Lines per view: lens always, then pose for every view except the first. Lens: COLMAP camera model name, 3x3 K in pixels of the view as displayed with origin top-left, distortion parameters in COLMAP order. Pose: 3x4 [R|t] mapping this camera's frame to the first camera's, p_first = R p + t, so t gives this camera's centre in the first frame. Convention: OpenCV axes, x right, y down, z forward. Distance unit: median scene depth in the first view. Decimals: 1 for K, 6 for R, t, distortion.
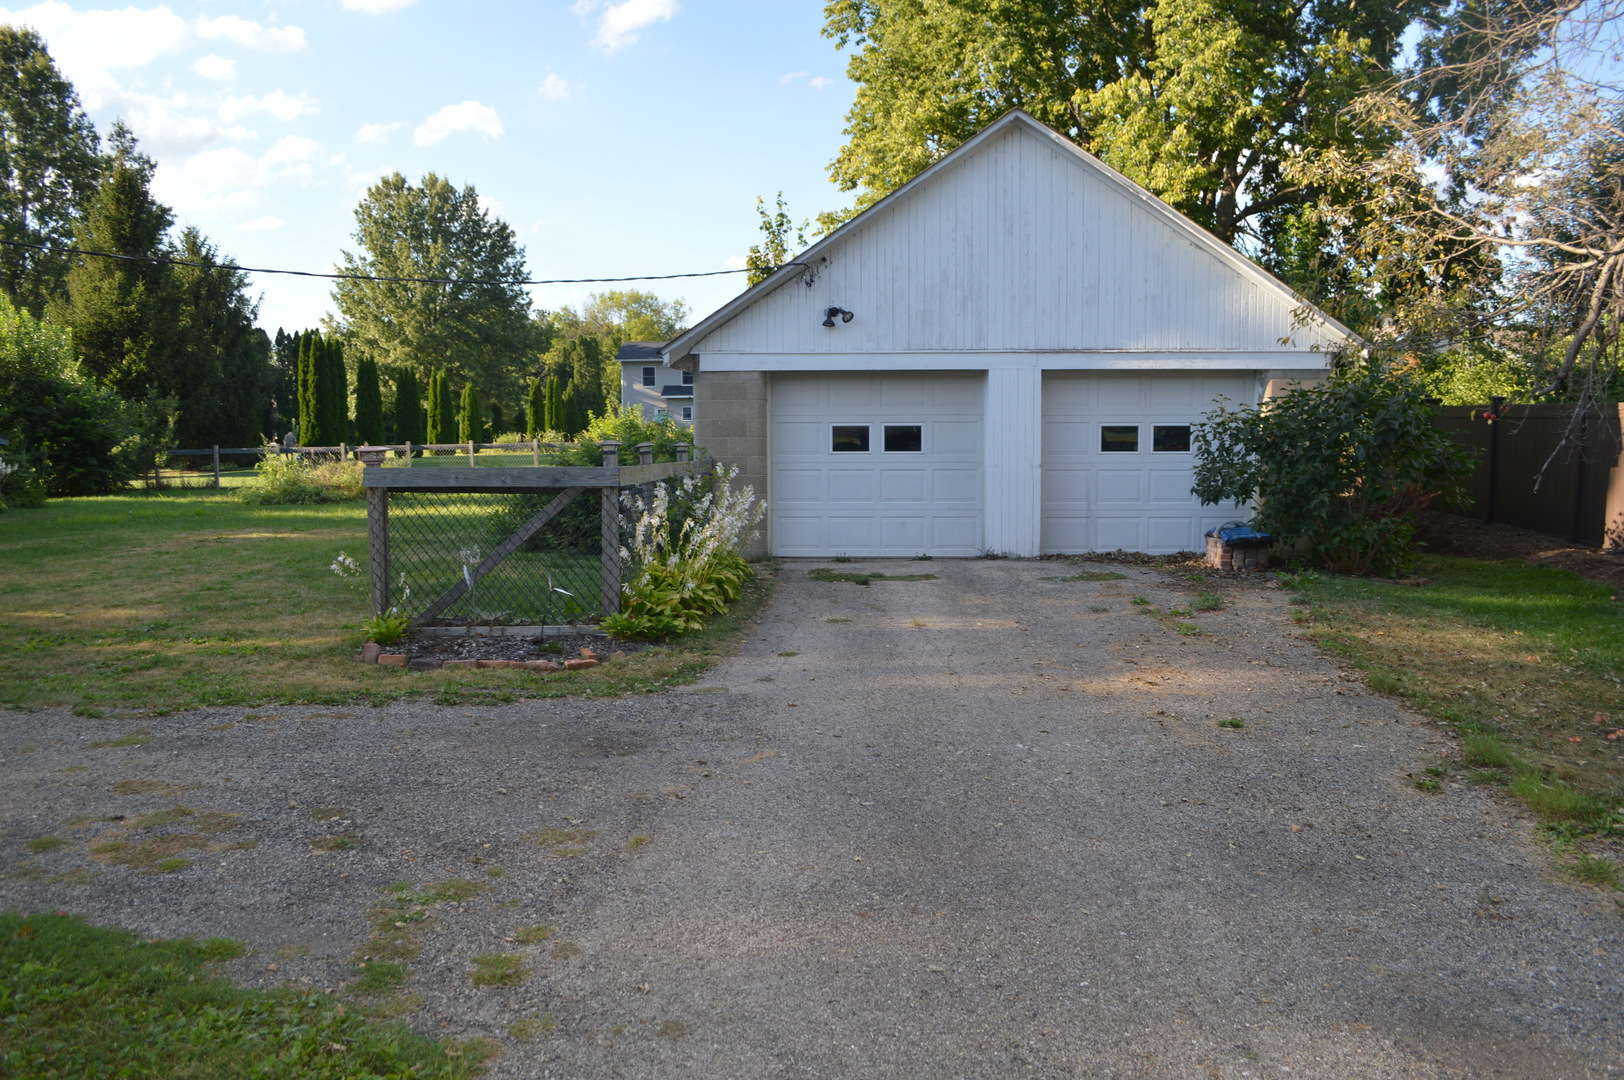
lens RADIAL K [[1306.8, 0, 814.7], [0, 1306.8, 553.2], [0, 0, 1]] dist [-0.083255, 0.012798]
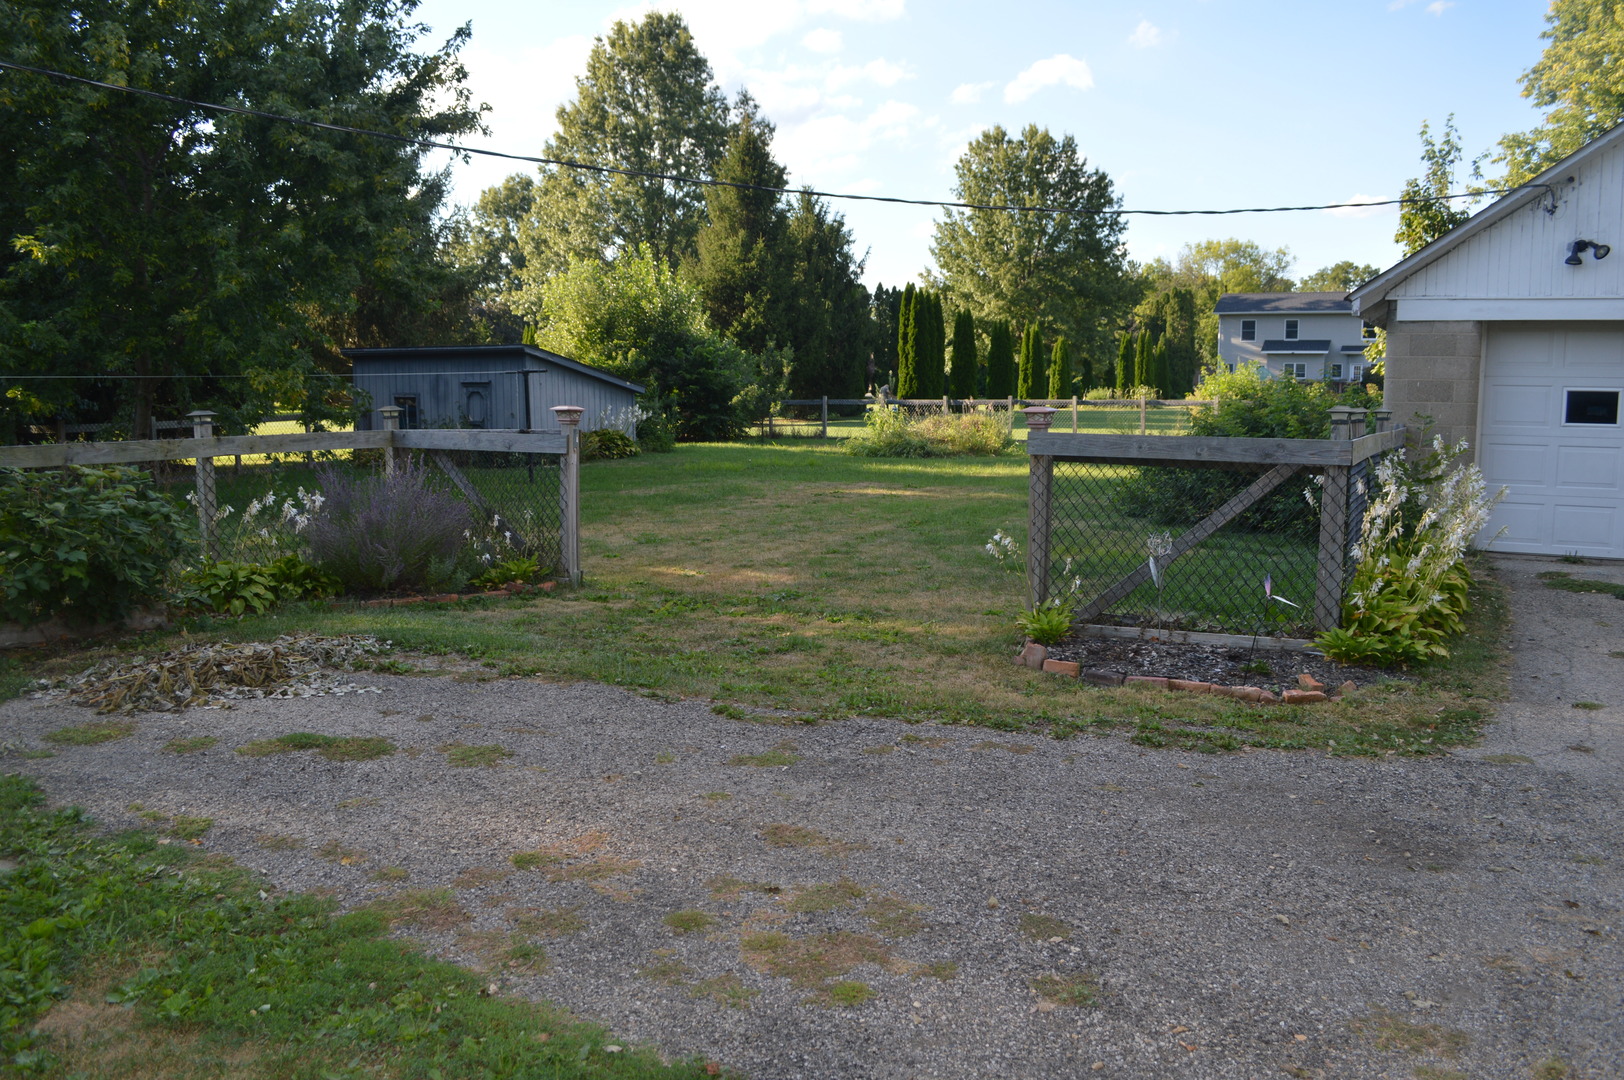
lens RADIAL K [[1306.8, 0, 814.7], [0, 1306.8, 553.2], [0, 0, 1]] dist [-0.083255, 0.012798]
pose [[0.907011, 0.061902, -0.416531, -0.081025], [-0.047506, 0.997864, 0.044850, -0.012831], [0.418418, -0.020892, 0.908014, 0.115718]]
